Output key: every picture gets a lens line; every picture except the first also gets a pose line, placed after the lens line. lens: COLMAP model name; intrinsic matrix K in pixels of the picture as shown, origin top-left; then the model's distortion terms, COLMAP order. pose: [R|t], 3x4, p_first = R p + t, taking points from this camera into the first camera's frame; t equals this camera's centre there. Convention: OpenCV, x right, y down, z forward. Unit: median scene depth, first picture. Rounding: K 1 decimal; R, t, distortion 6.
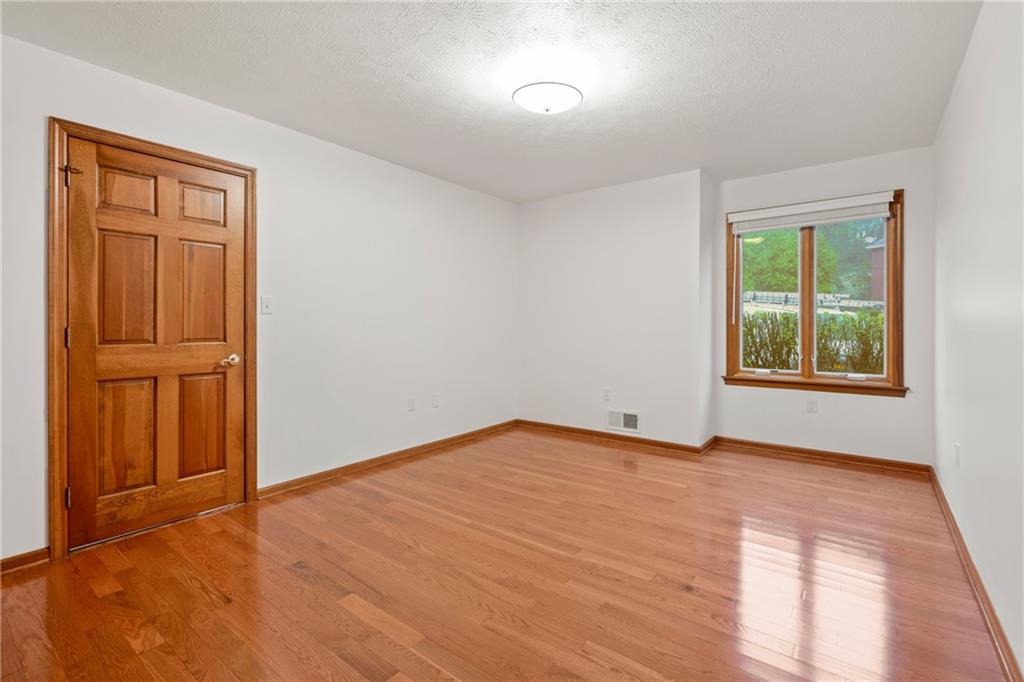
lens RADIAL K [[466.2, 0, 514.6], [0, 466.2, 321.5], [0, 0, 1]] dist [-0.024018, 0.000260]
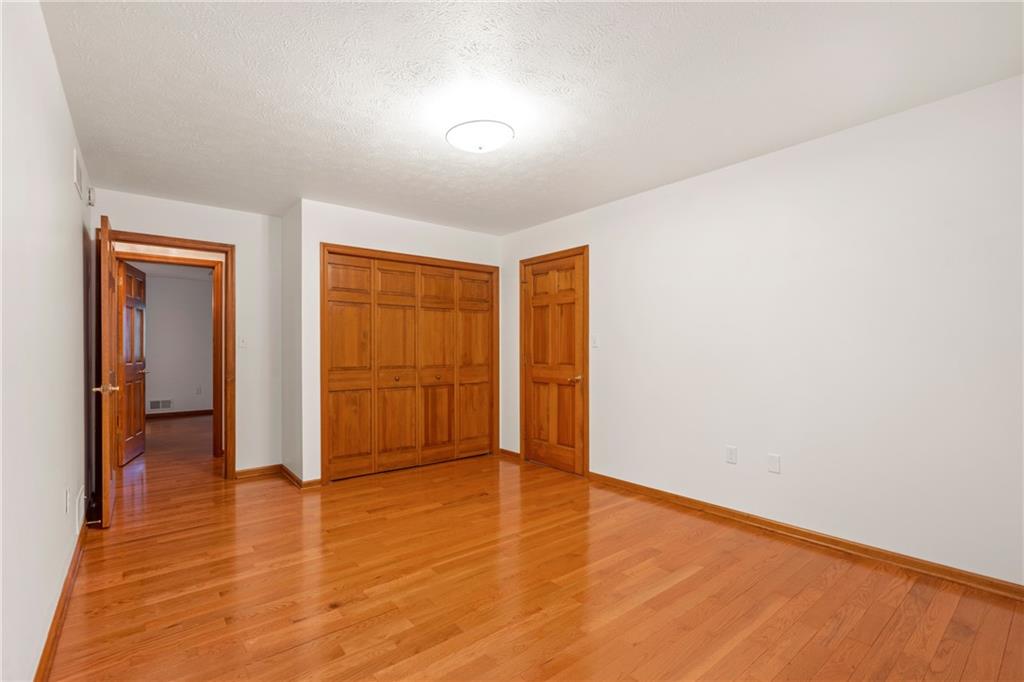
lens RADIAL K [[464.6, 0, 509.2], [0, 464.6, 344.7], [0, 0, 1]] dist [-0.007968, 0.000850]
pose [[-0.237267, -0.006226, -0.971425, 1.038656], [0.007330, 0.999940, -0.008199, -0.018361], [0.971417, -0.009066, -0.237207, 1.289850]]
